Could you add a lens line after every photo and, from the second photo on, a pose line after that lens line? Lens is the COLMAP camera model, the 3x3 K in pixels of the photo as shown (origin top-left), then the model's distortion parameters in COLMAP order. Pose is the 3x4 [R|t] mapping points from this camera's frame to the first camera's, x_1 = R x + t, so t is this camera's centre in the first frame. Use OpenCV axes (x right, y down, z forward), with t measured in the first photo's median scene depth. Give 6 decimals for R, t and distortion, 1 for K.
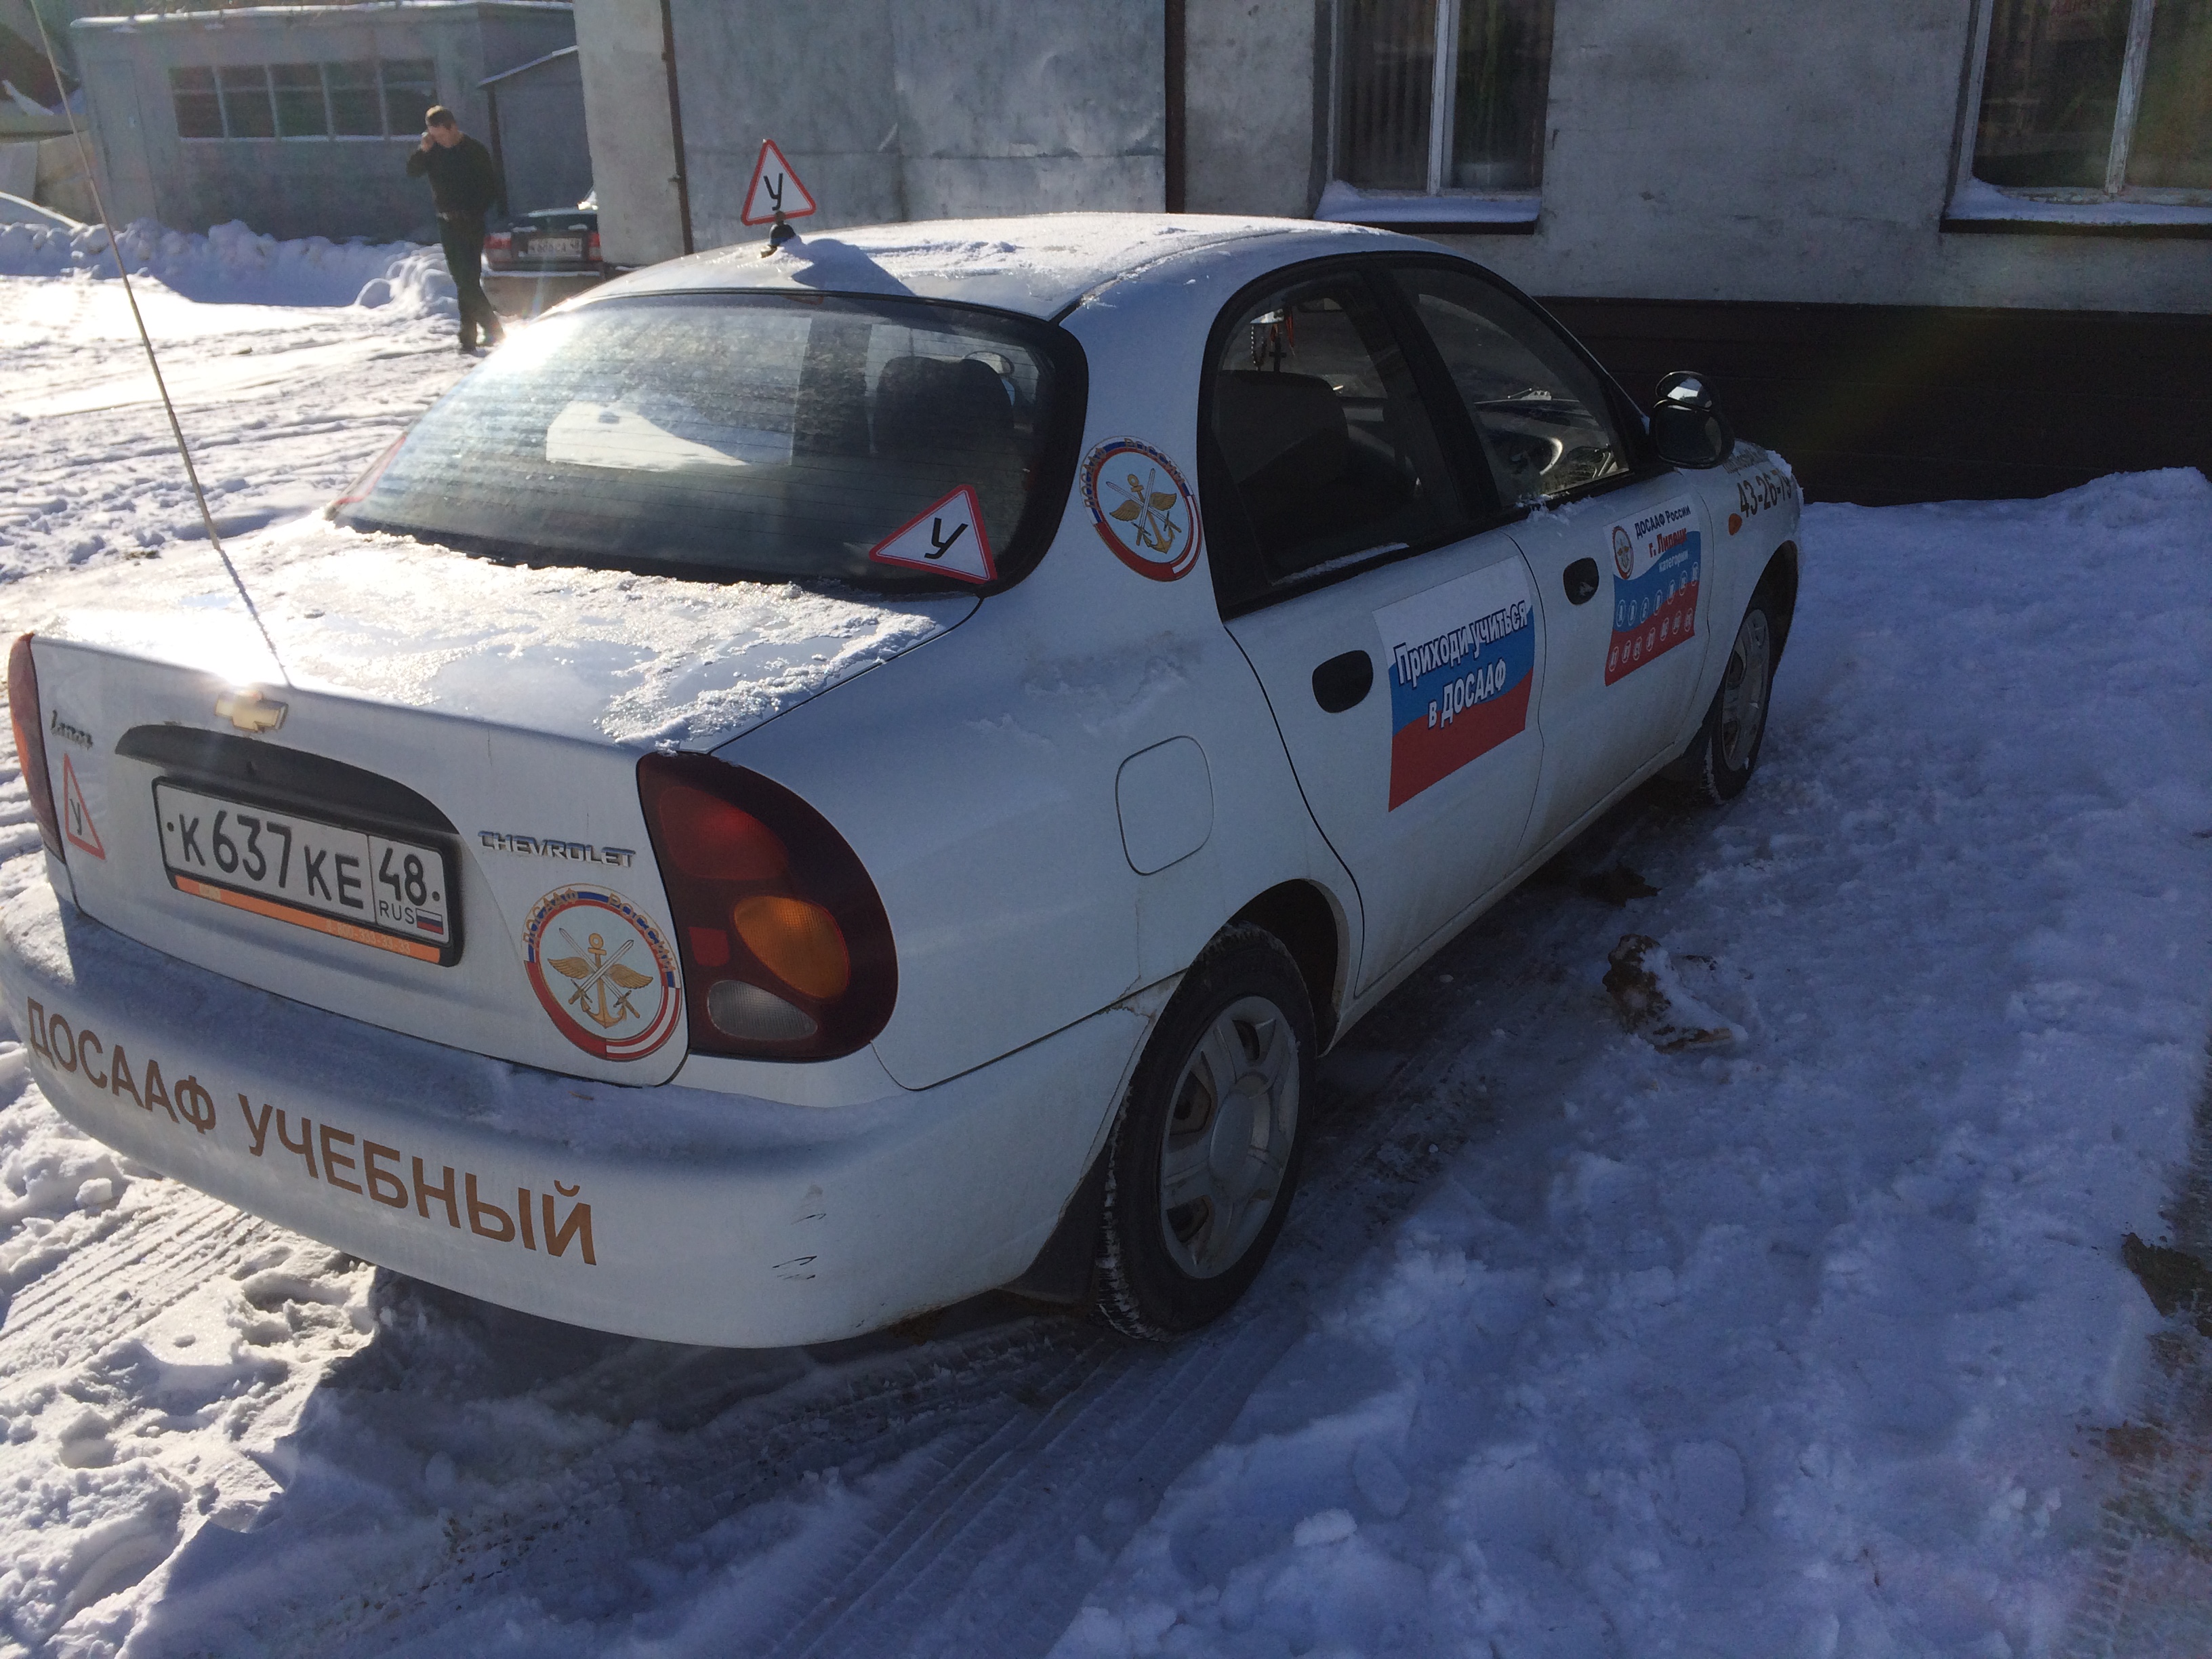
lens RADIAL K [[1848.7, 0, 1106.0], [0, 1848.7, 829.5], [0, 0, 1]] dist [0.103523, -0.065353]
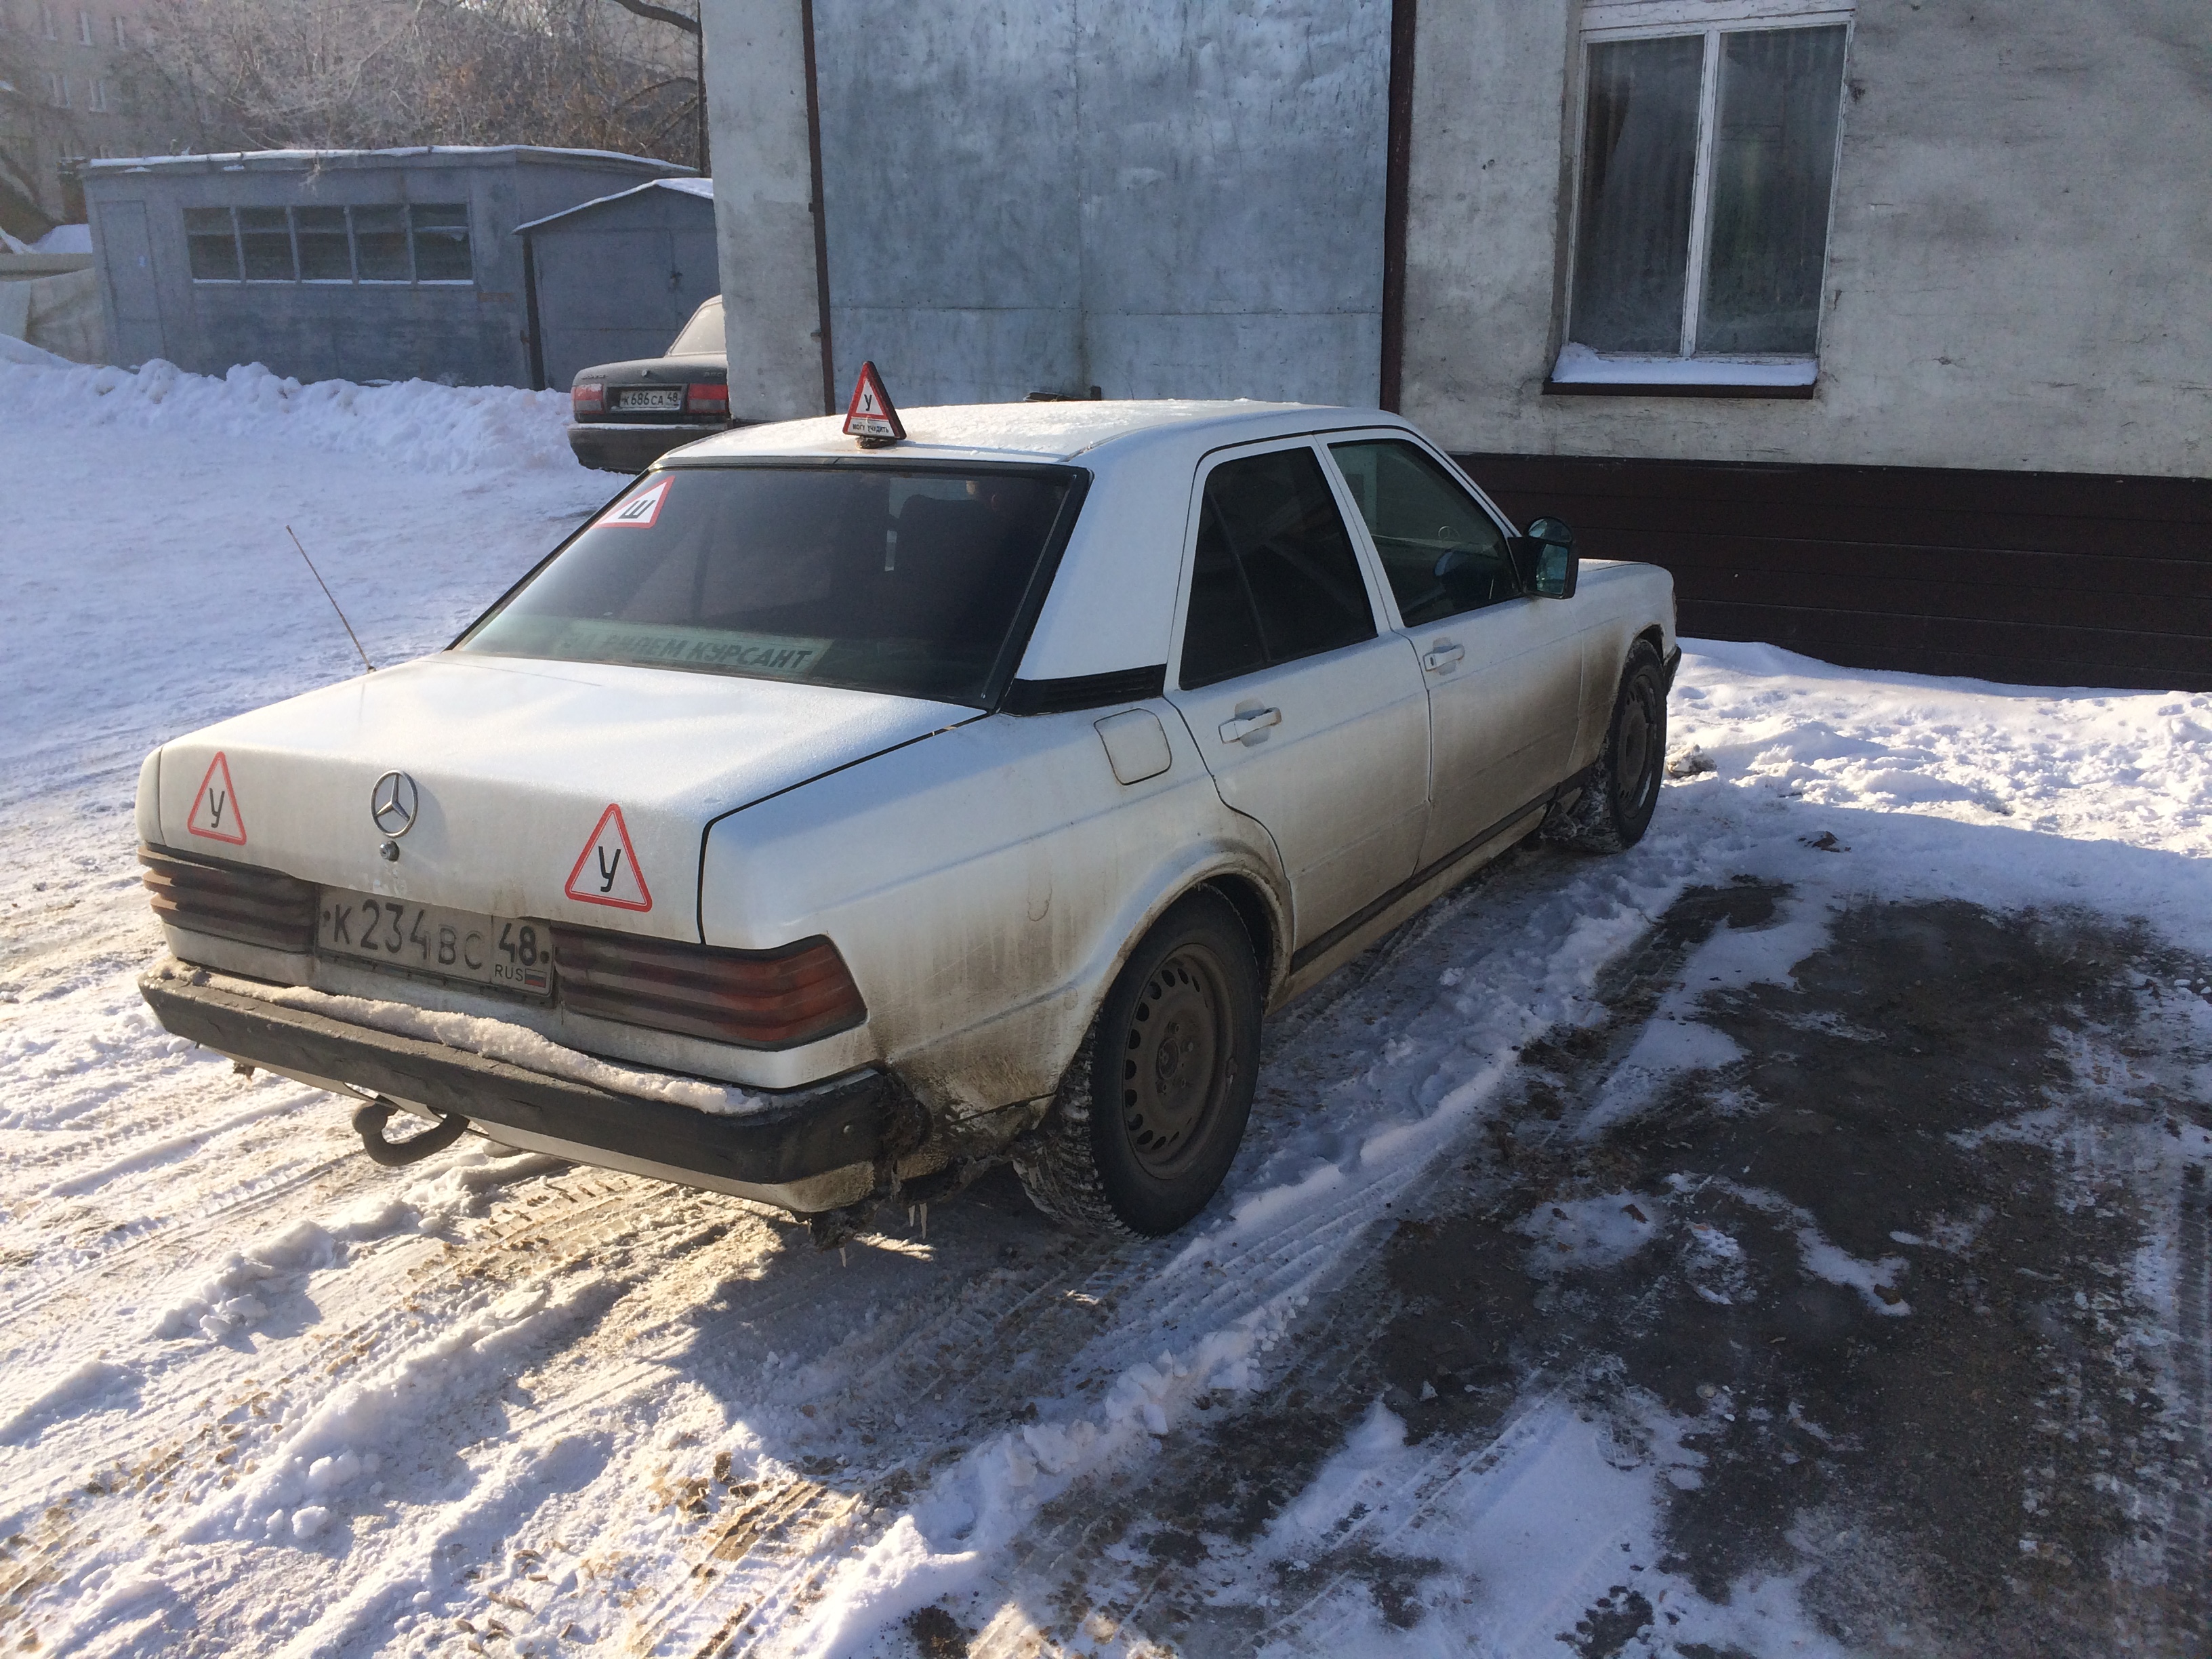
lens RADIAL K [[1848.7, 0, 1106.0], [0, 1848.7, 829.5], [0, 0, 1]] dist [0.103523, -0.065353]
pose [[0.999406, -0.000298, 0.034463, -0.139796], [0.002630, 0.997705, -0.067659, -0.040550], [-0.034364, 0.067710, 0.997113, 0.093376]]
